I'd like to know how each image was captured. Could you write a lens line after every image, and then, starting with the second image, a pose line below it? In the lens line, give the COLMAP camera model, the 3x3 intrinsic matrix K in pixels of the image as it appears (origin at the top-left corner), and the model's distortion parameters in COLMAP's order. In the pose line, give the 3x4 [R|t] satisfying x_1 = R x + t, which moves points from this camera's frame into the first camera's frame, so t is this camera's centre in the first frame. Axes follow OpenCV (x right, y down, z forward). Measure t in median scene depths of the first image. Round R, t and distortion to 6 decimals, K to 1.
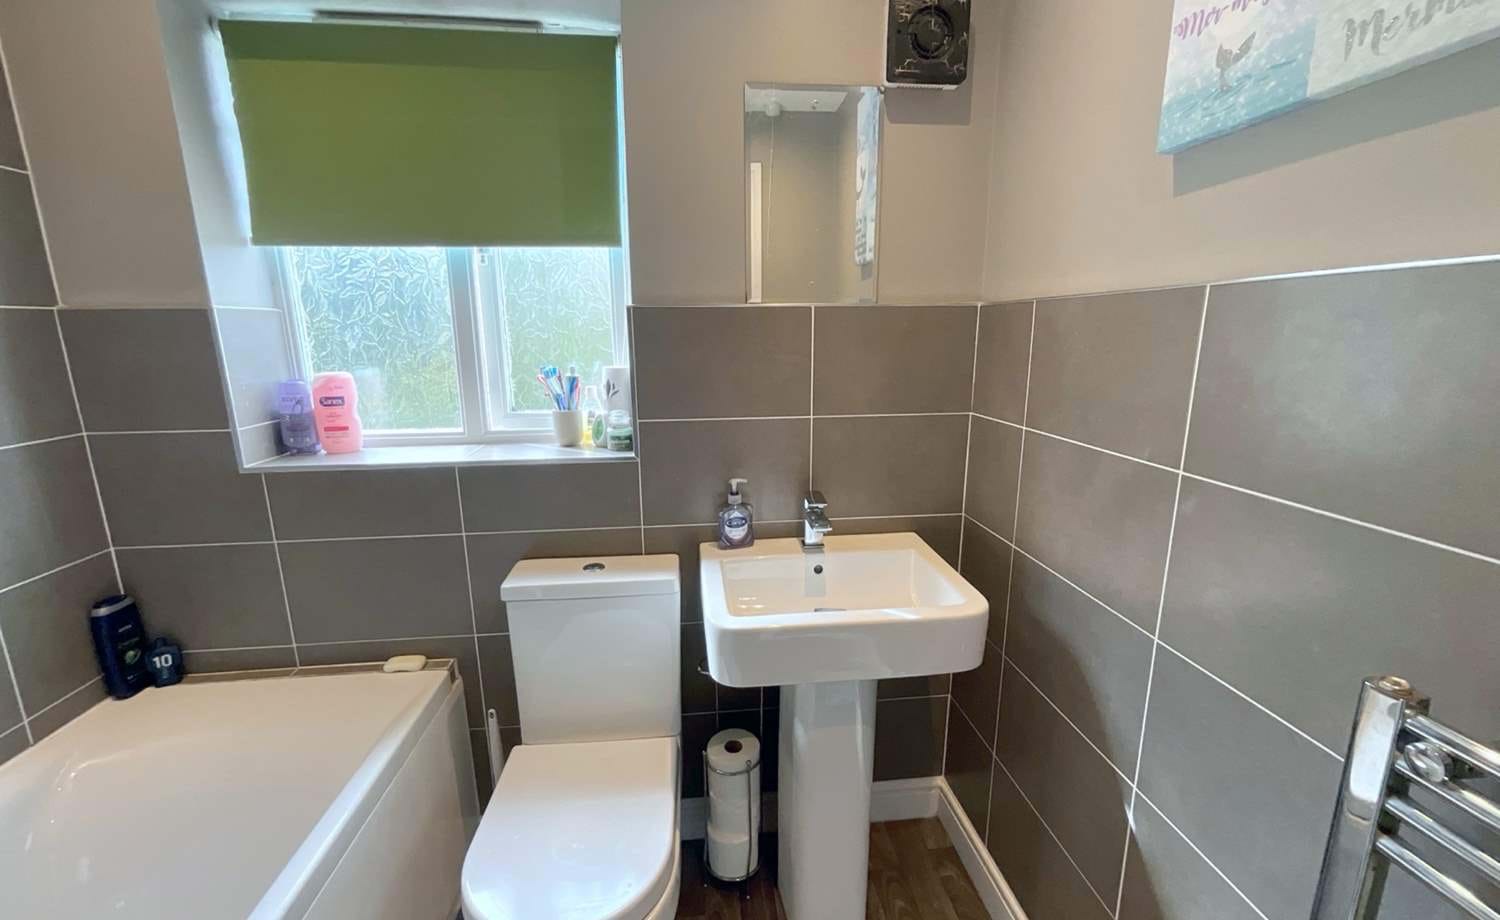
lens RADIAL K [[610.2, 0, 751.1], [0, 610.2, 458.9], [0, 0, 1]] dist [0.001676, 0.001255]
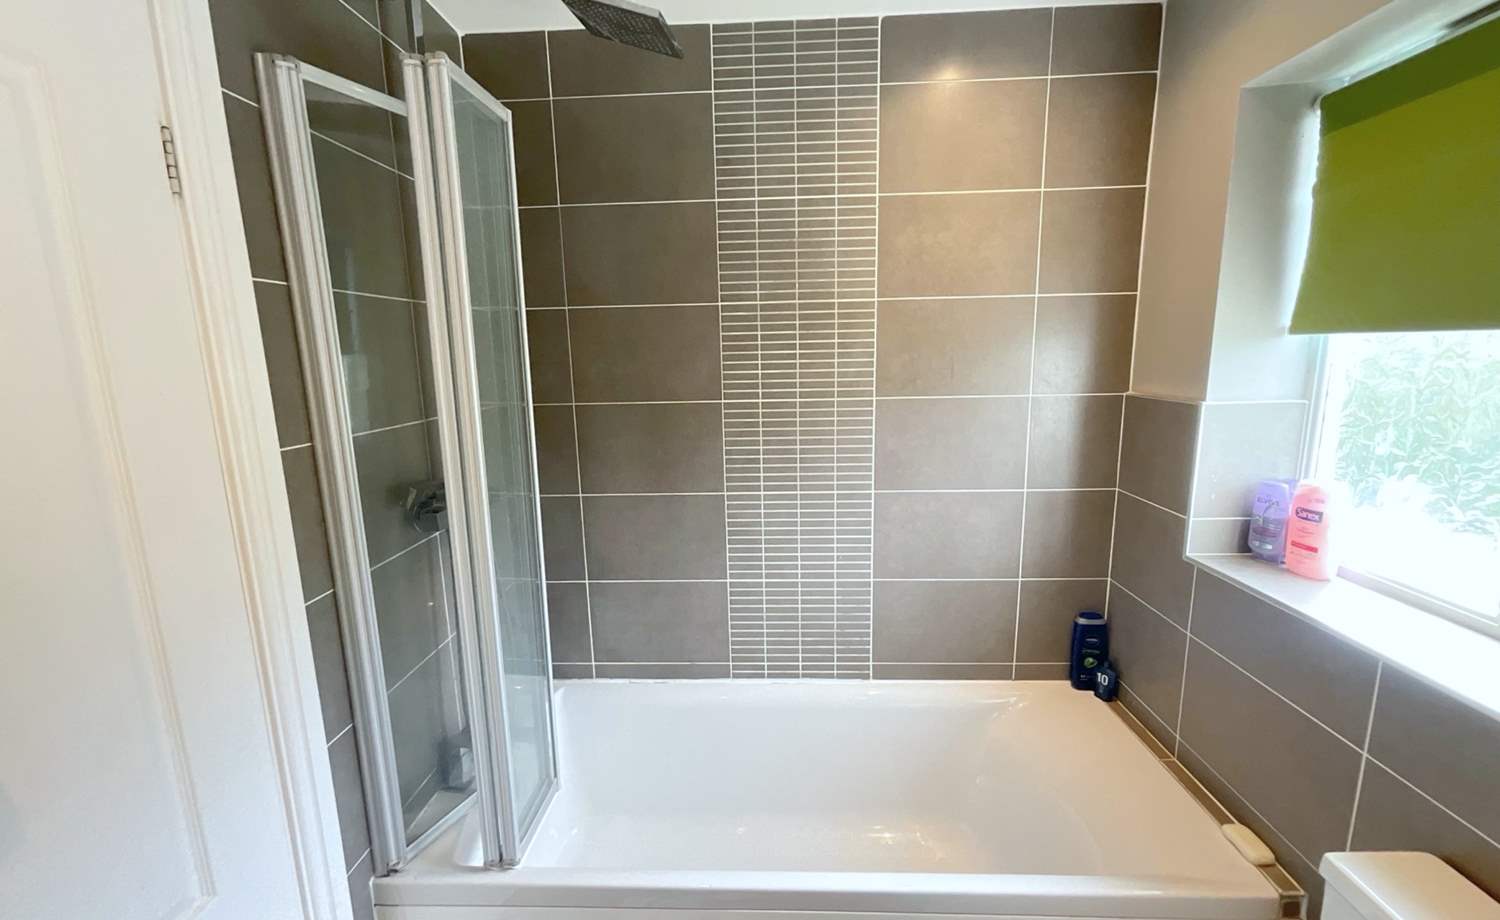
lens RADIAL K [[610.2, 0, 751.1], [0, 610.2, 461.4], [0, 0, 1]] dist [0.001676, 0.001255]
pose [[-0.142525, 0.191699, -0.971050, 0.236707], [-0.184036, 0.958825, 0.216297, -0.219626], [0.972531, 0.209536, -0.101377, 0.351821]]
